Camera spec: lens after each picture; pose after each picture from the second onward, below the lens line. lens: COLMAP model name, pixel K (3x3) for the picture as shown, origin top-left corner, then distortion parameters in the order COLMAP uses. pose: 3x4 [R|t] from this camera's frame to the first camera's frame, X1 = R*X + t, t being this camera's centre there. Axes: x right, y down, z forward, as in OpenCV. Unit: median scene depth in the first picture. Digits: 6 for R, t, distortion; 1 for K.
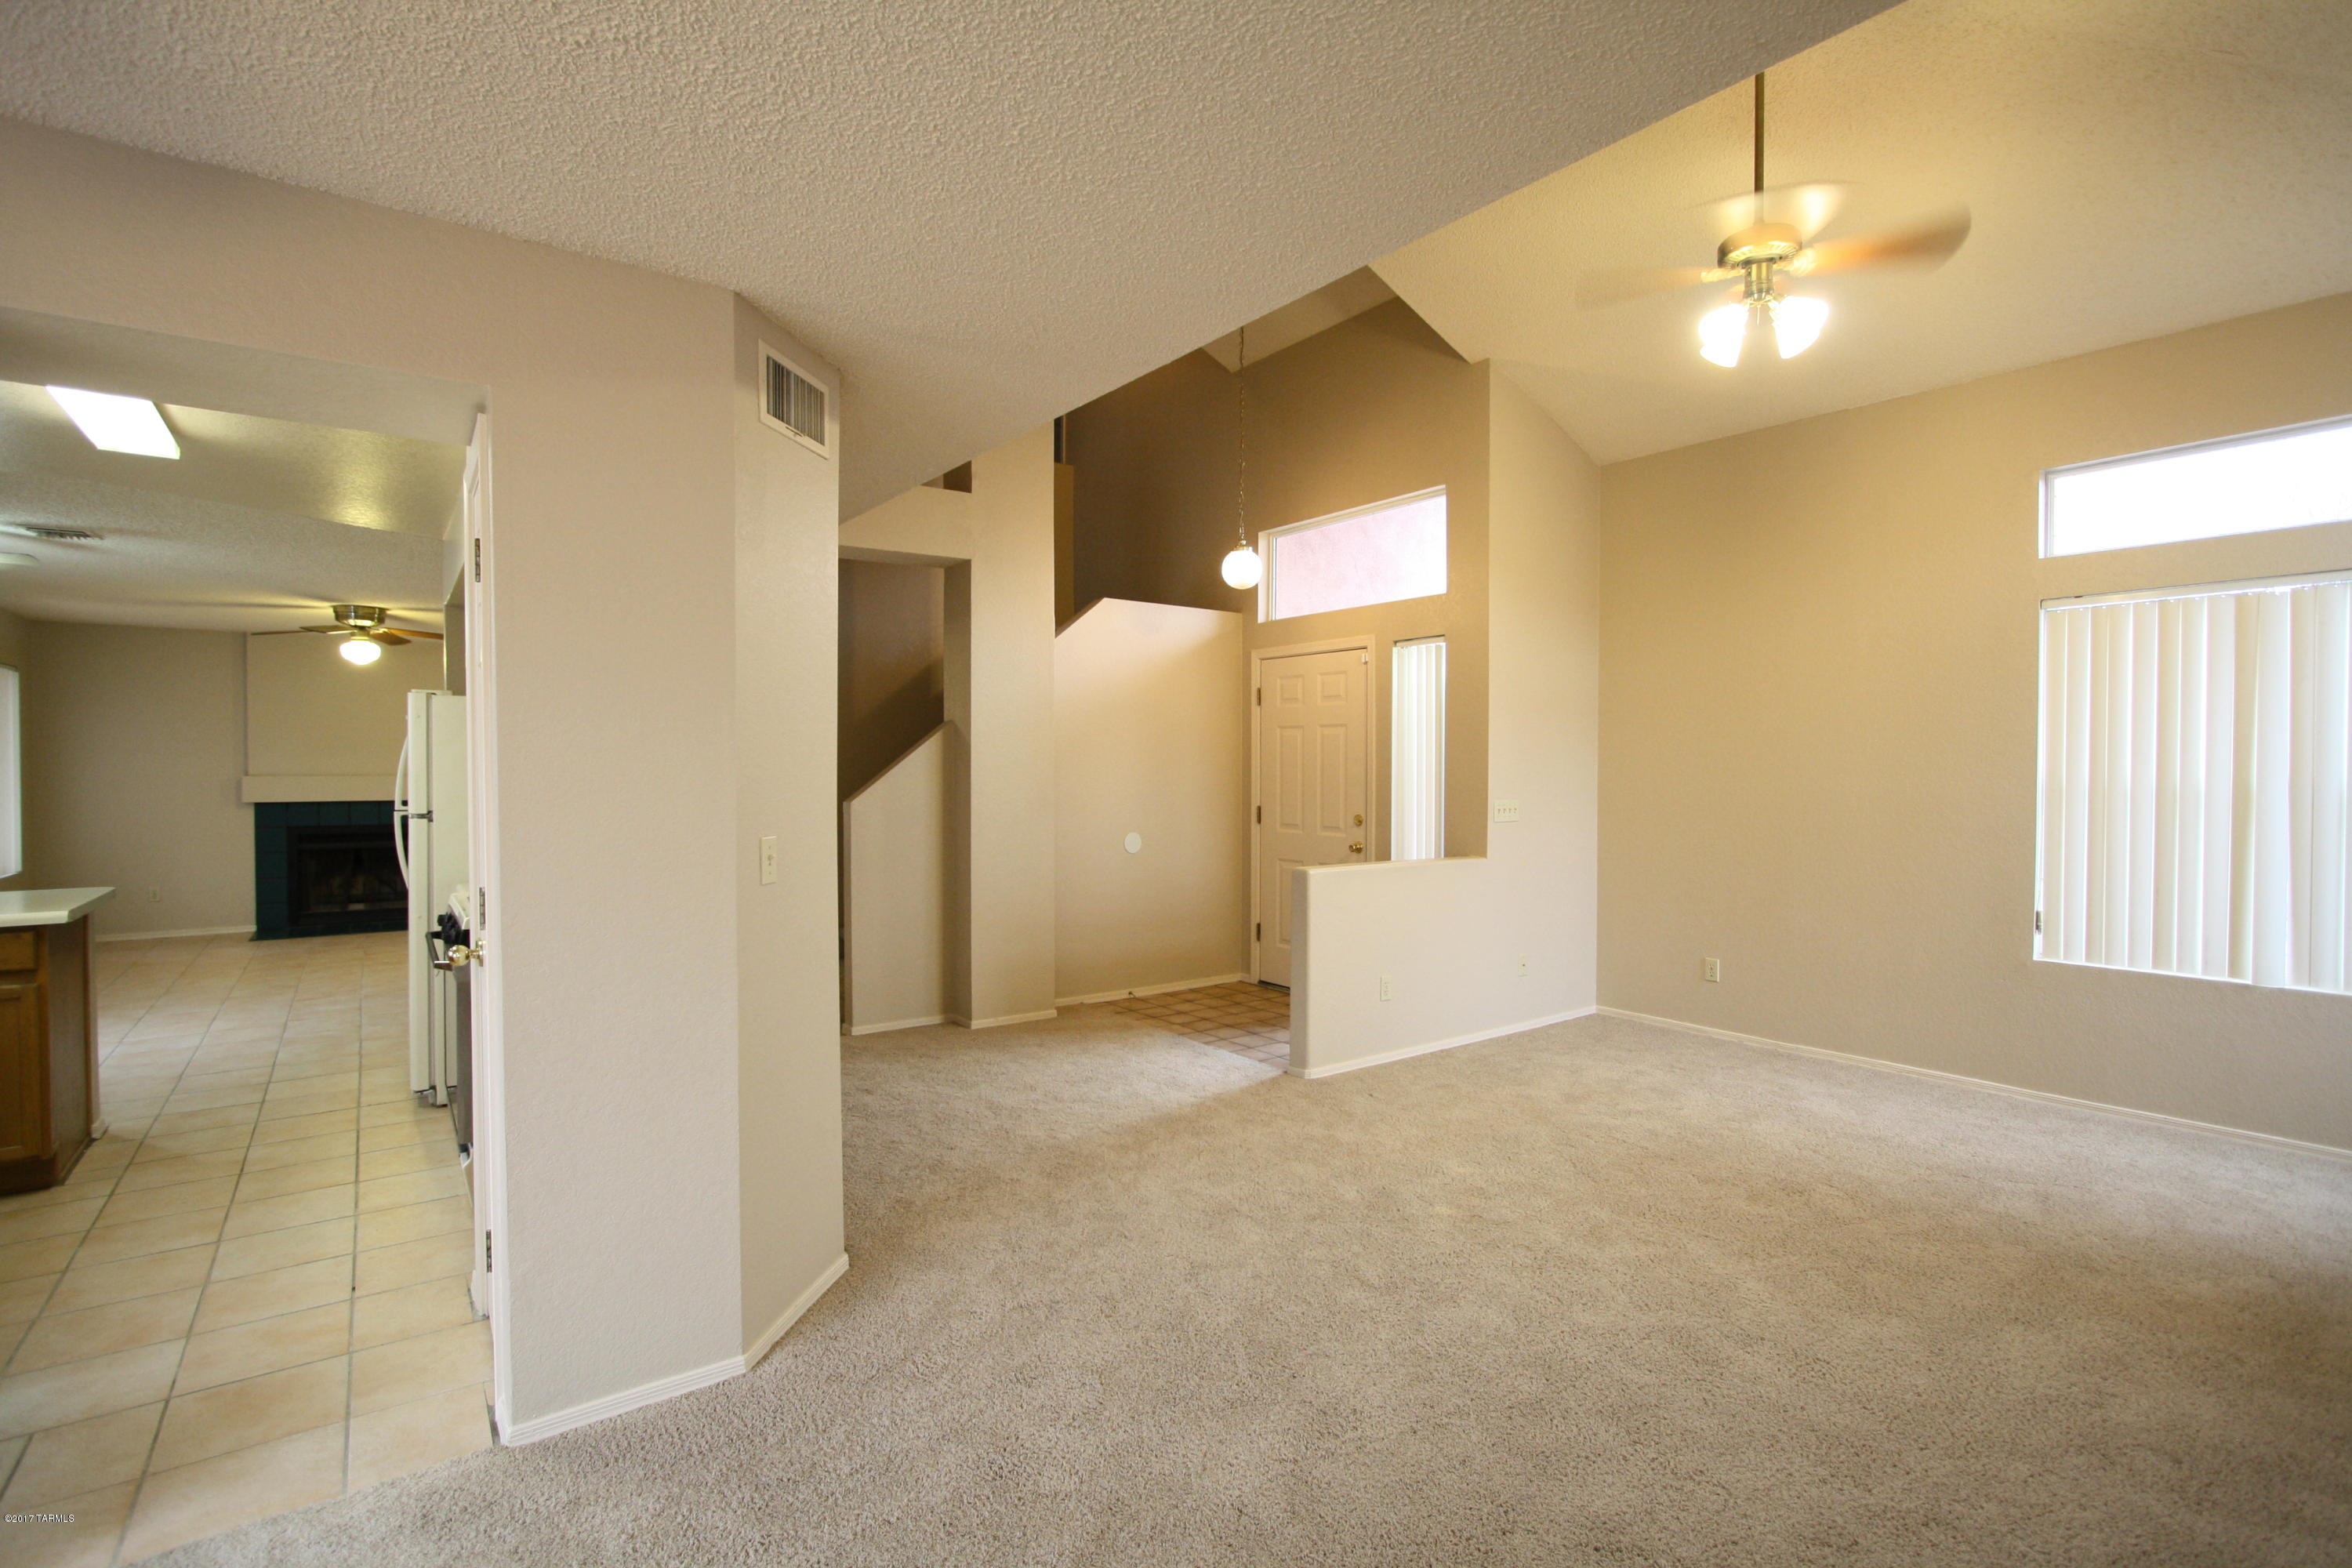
lens RADIAL K [[1092.1, 0, 1176.0], [0, 1092.1, 784.0], [0, 0, 1]] dist [-0.013715, 0.000415]
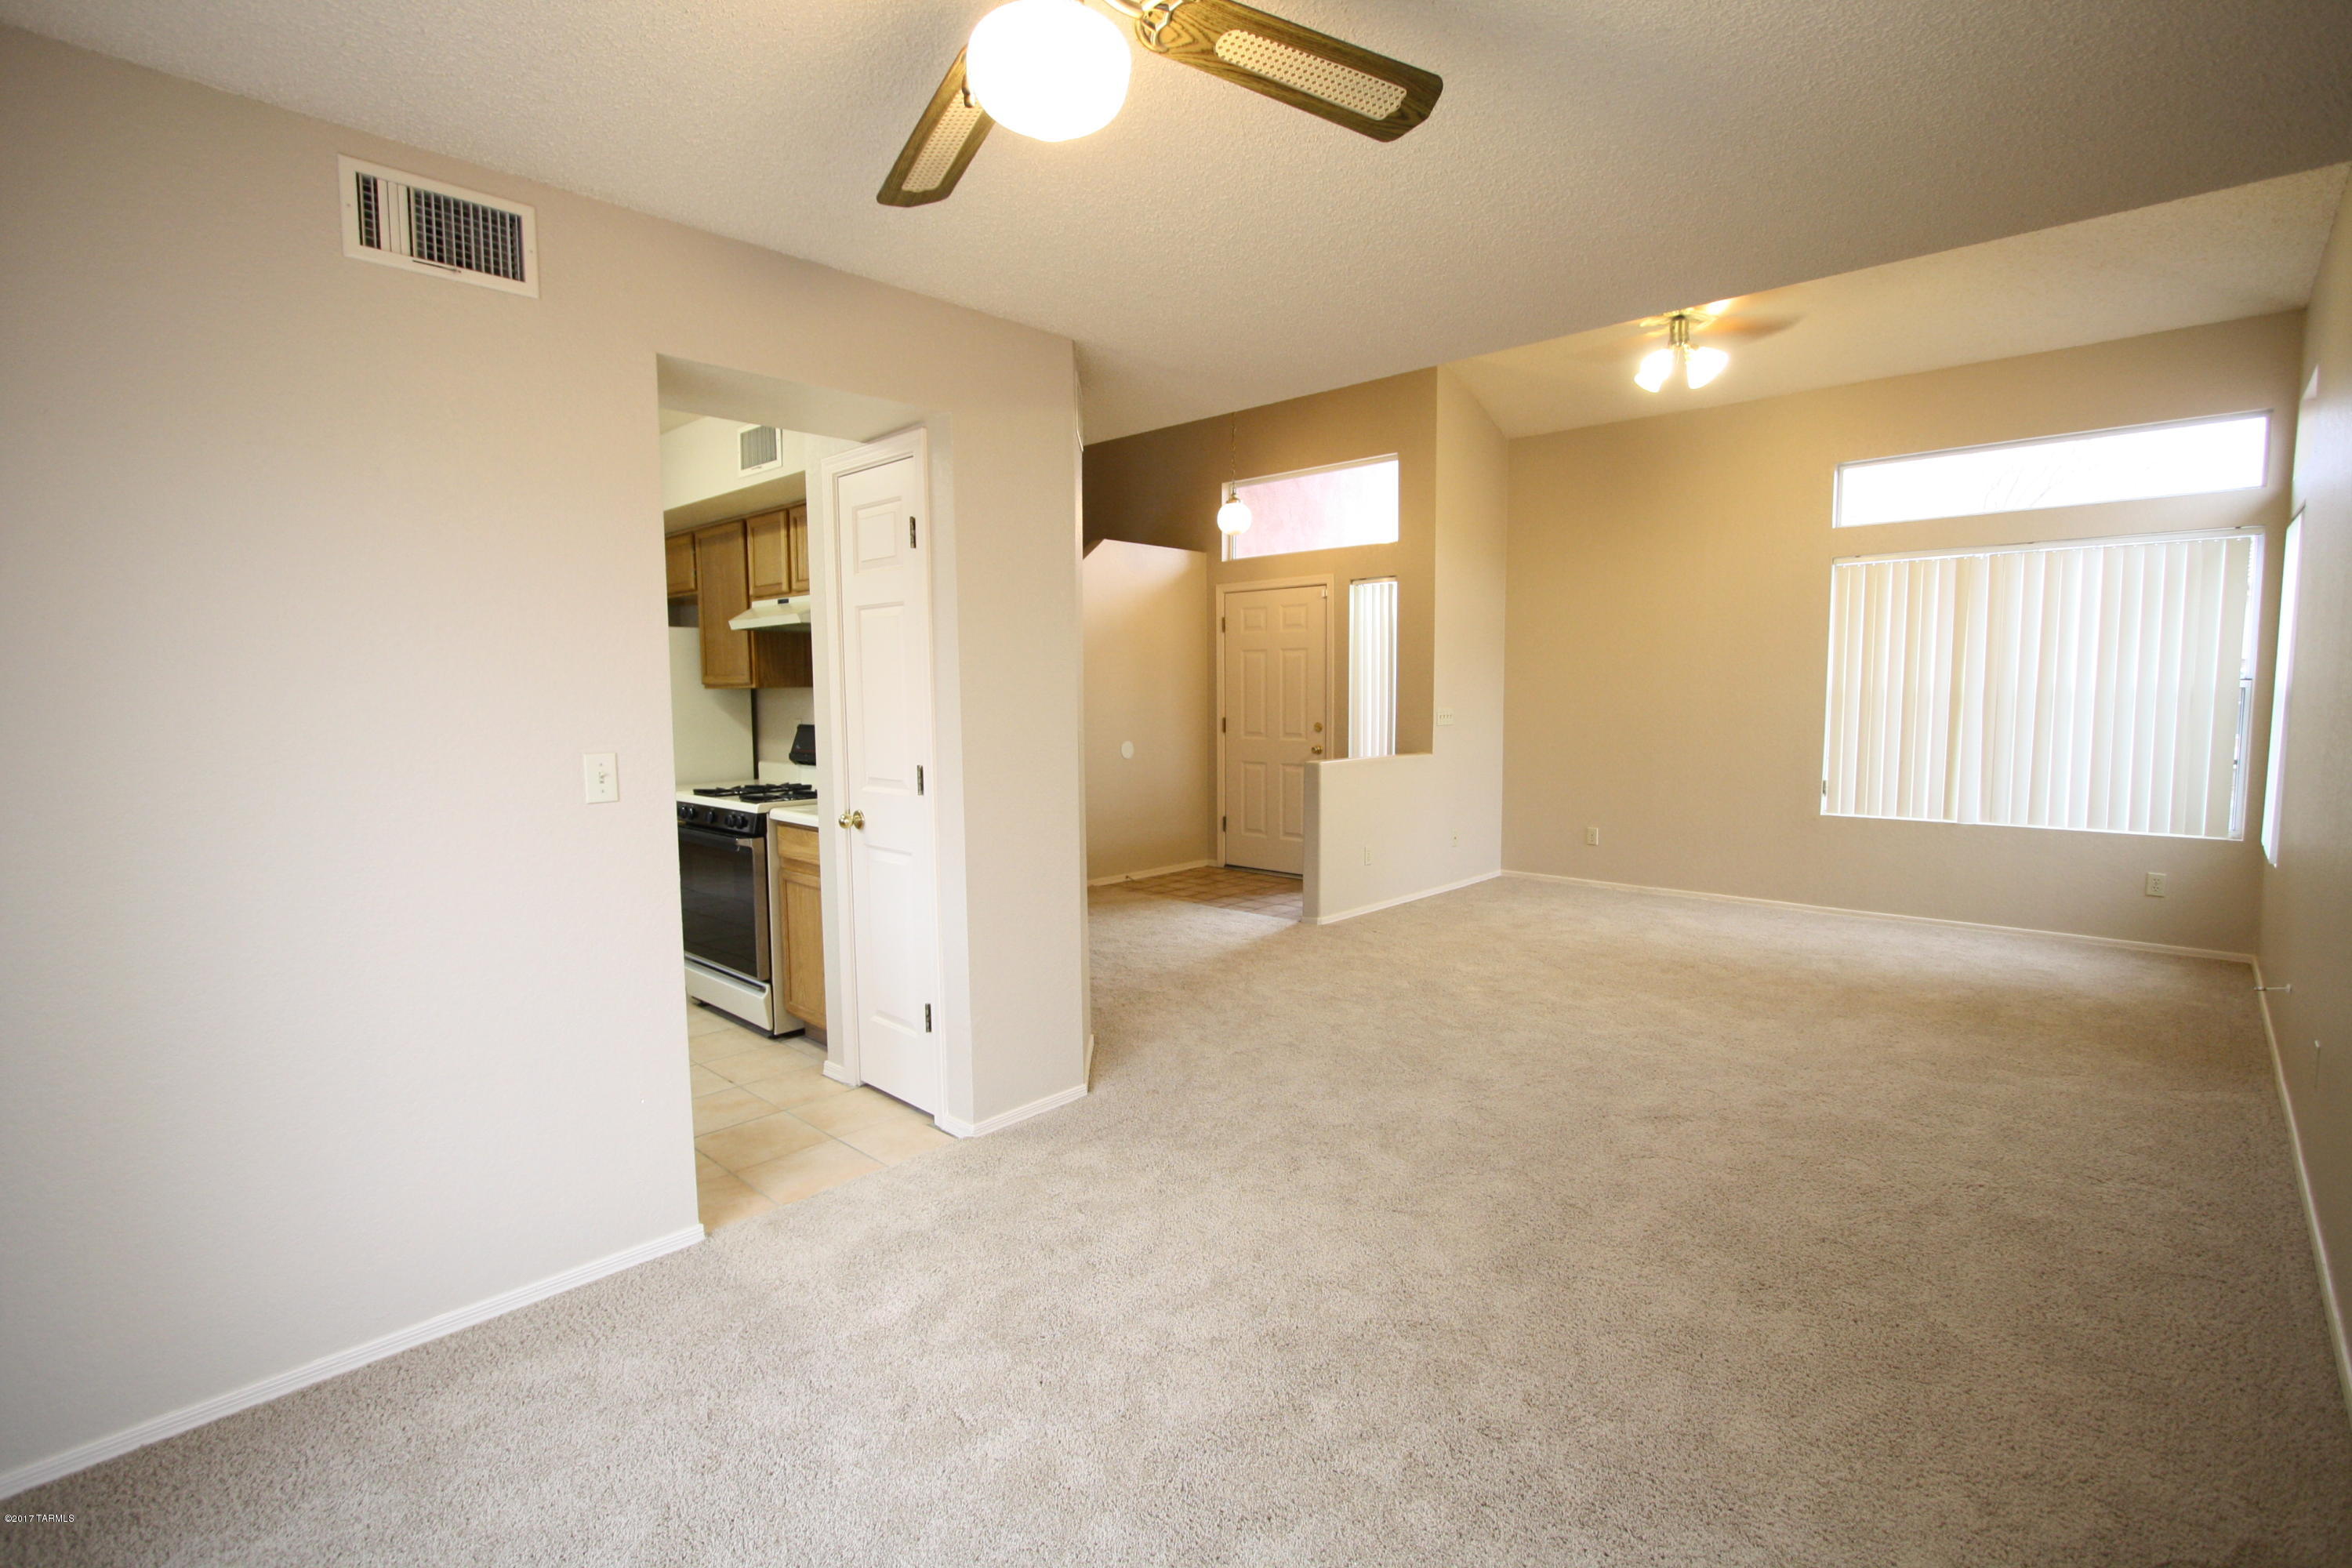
lens RADIAL K [[1092.1, 0, 1176.0], [0, 1092.1, 784.0], [0, 0, 1]] dist [-0.013715, 0.000415]
pose [[0.983465, -0.024826, 0.179391, -0.291820], [0.012312, 0.997433, 0.070536, 0.011610], [-0.180682, -0.067161, 0.981246, -0.240332]]
